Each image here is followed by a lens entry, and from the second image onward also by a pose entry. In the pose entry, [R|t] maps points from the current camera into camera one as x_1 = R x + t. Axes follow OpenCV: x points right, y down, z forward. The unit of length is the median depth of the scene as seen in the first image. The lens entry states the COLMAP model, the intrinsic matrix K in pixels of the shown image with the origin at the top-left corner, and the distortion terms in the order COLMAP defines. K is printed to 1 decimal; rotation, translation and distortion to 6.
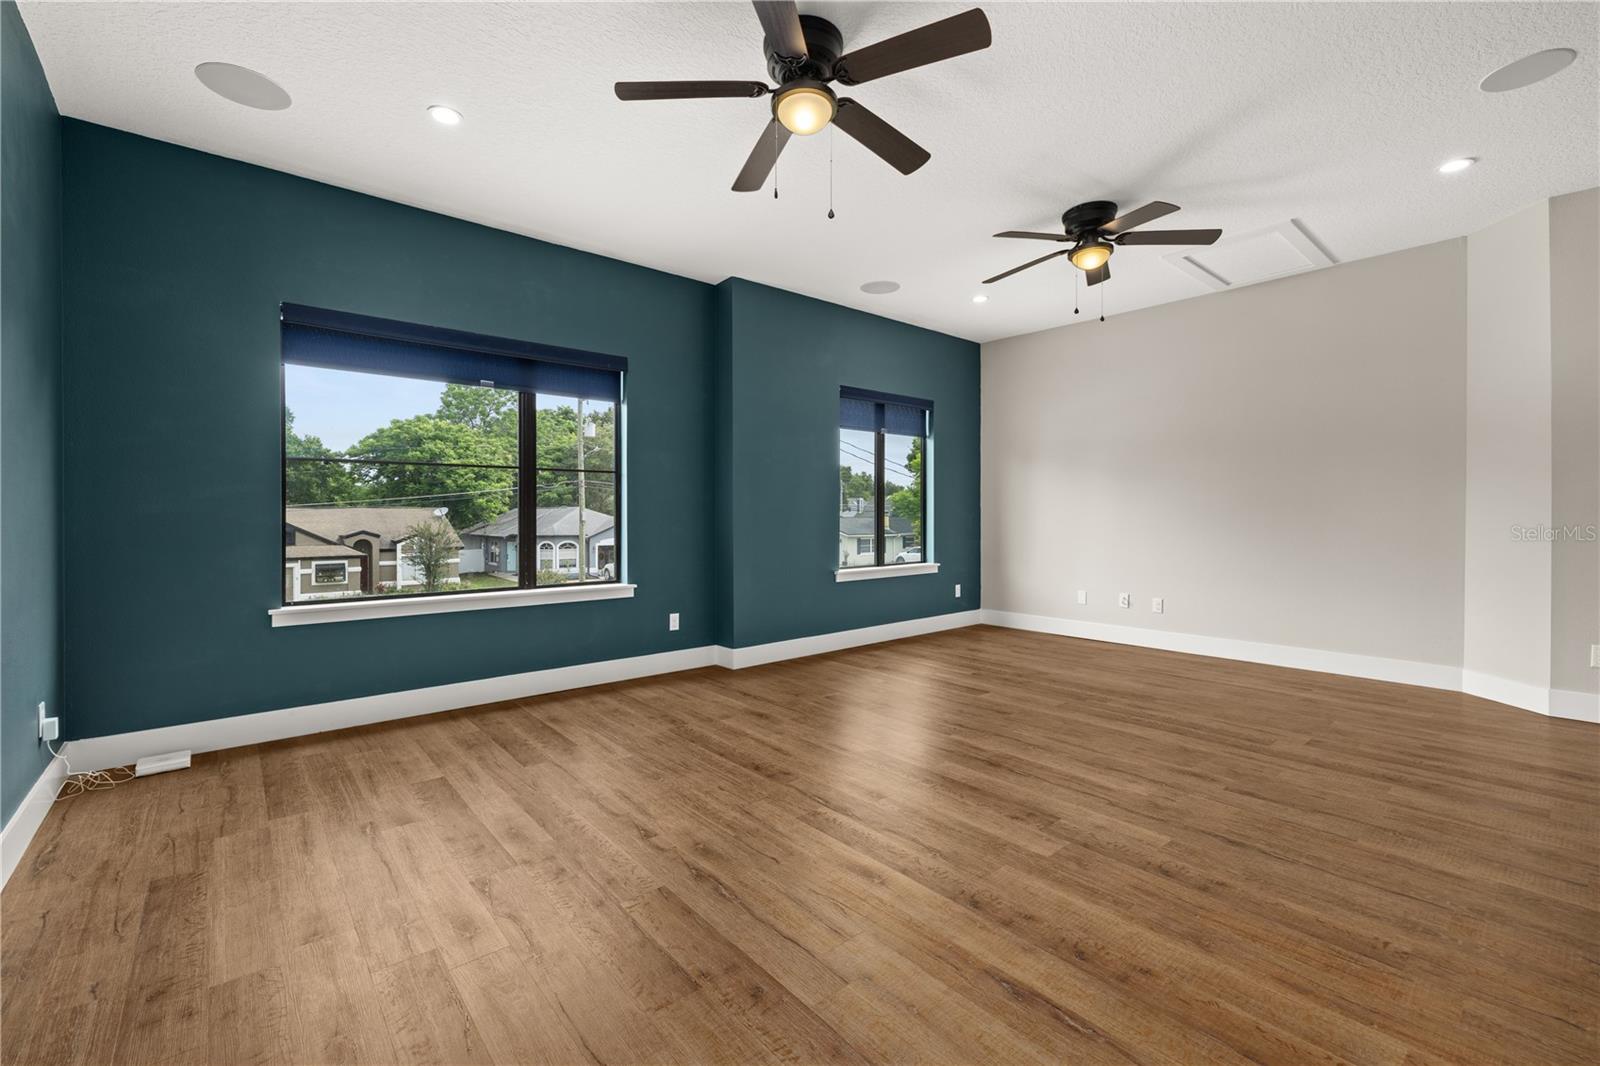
lens RADIAL K [[681.5, 0, 798.3], [0, 681.5, 520.7], [0, 0, 1]] dist [0.002840, 0.000836]
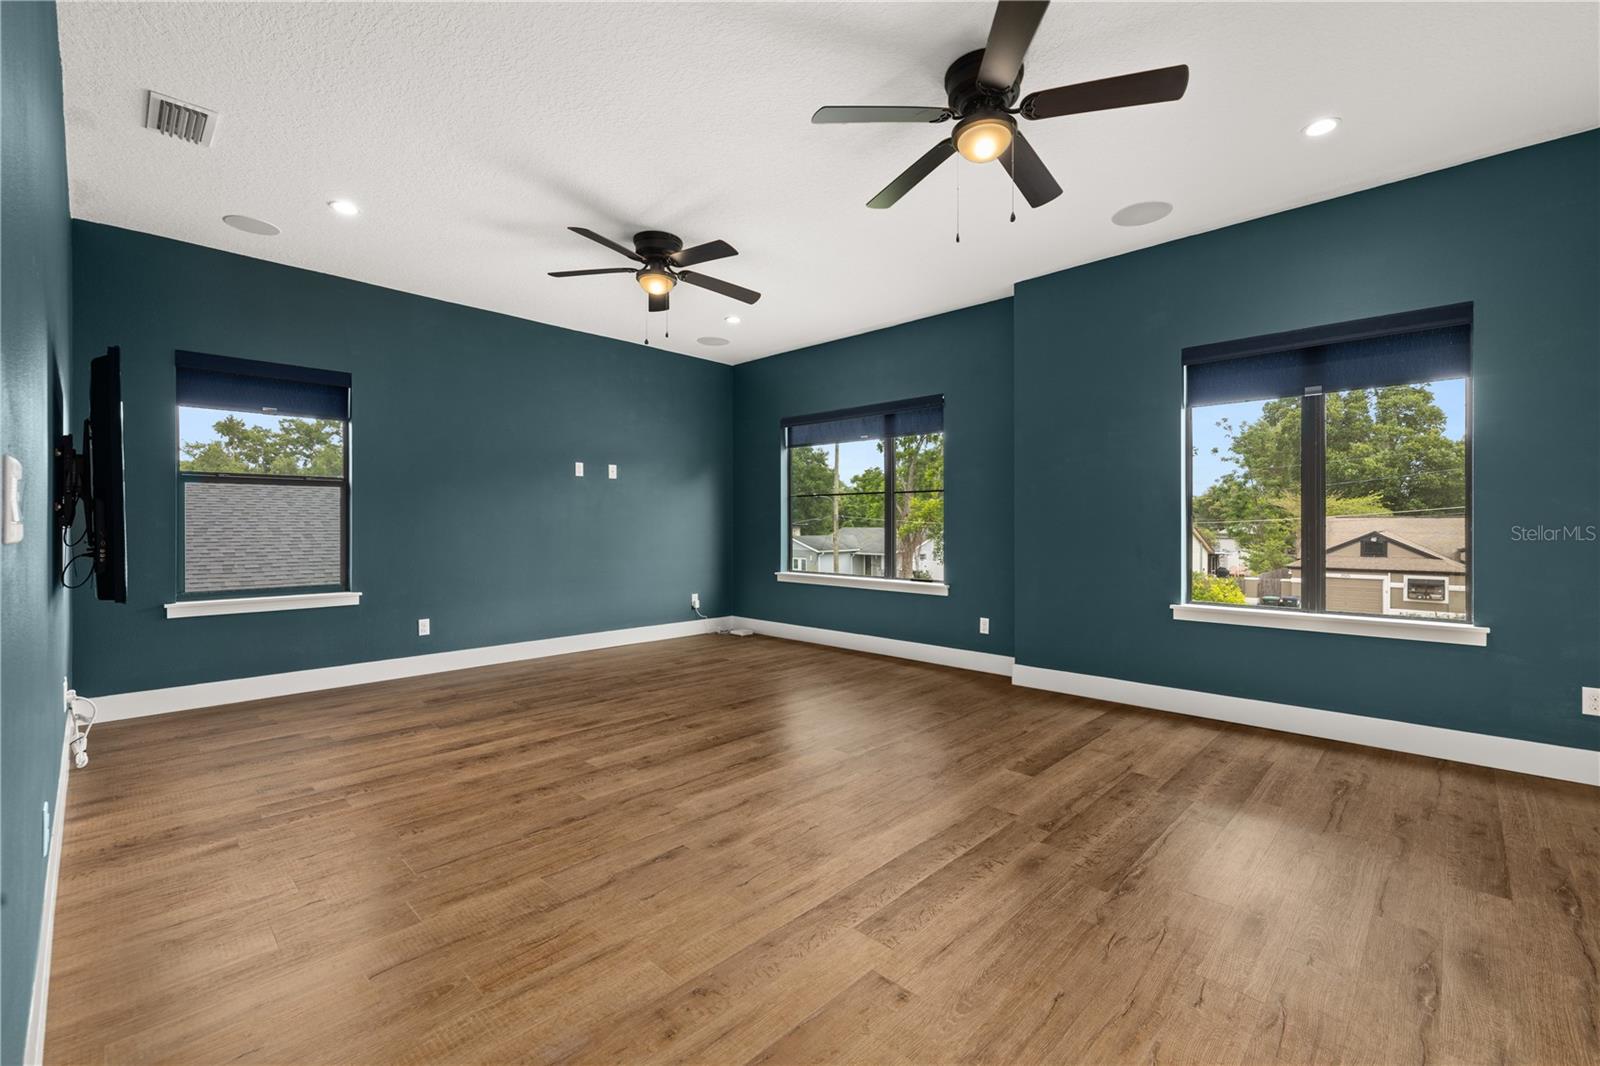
lens RADIAL K [[681.5, 0, 797.1], [0, 681.5, 529.9], [0, 0, 1]] dist [0.002840, 0.000836]
pose [[0.085641, 0.009626, -0.996280, 1.196794], [-0.010142, 0.999910, 0.008789, -0.011954], [0.996274, 0.009352, 0.085731, 0.855360]]
